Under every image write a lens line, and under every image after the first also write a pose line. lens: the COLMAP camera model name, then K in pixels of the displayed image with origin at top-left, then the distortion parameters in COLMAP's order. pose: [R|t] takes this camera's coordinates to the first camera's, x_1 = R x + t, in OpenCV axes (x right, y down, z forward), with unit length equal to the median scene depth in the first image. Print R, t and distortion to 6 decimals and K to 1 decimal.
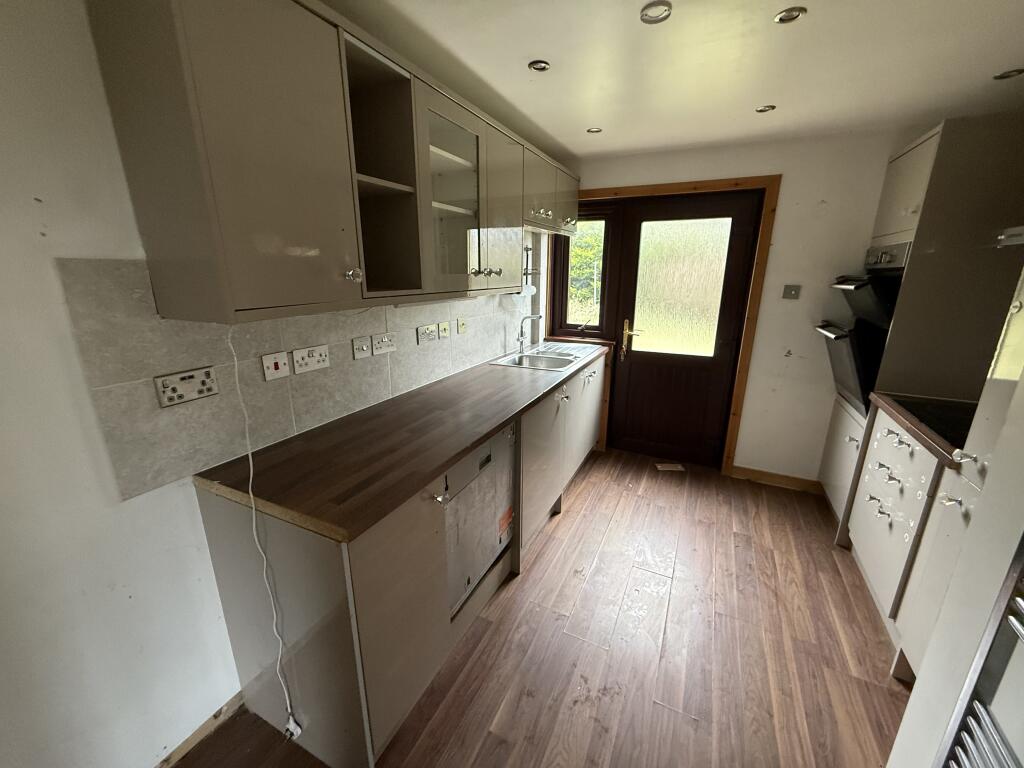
lens RADIAL K [[406.3, 0, 510.7], [0, 406.3, 383.1], [0, 0, 1]] dist [-0.001198, 0.000146]
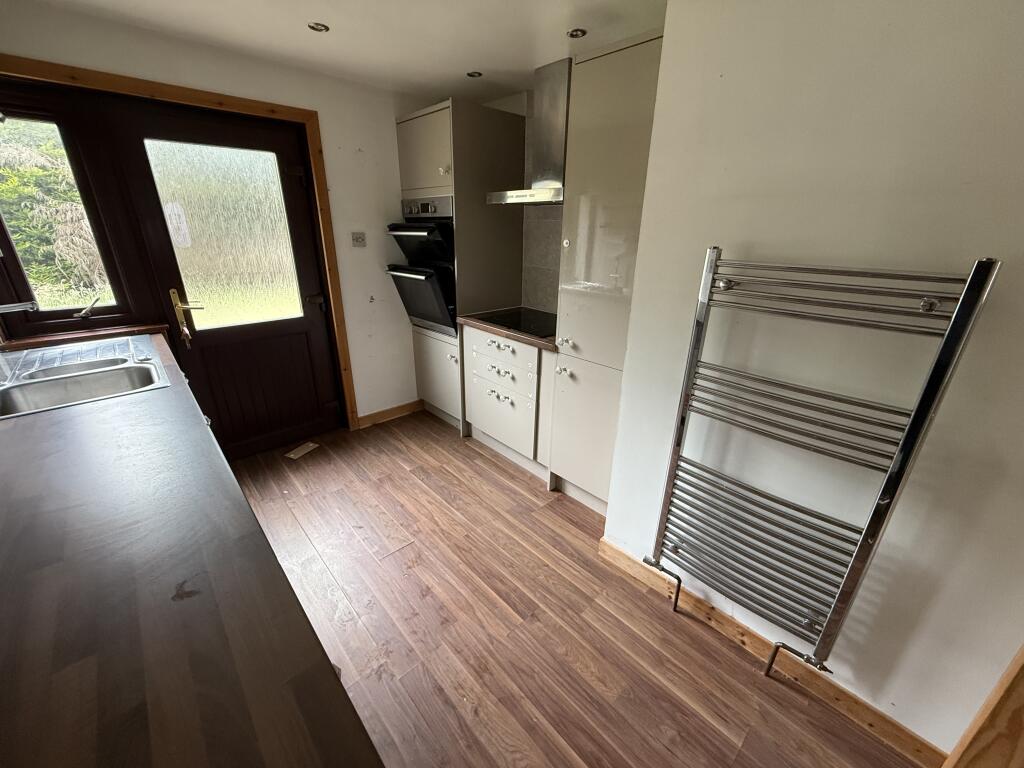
lens RADIAL K [[406.3, 0, 510.7], [0, 406.3, 383.1], [0, 0, 1]] dist [-0.001198, 0.000146]
pose [[0.361922, -0.337436, 0.868993, -0.209756], [0.236201, 0.934962, 0.264679, -0.071621], [-0.901788, 0.109464, 0.418086, 0.283089]]
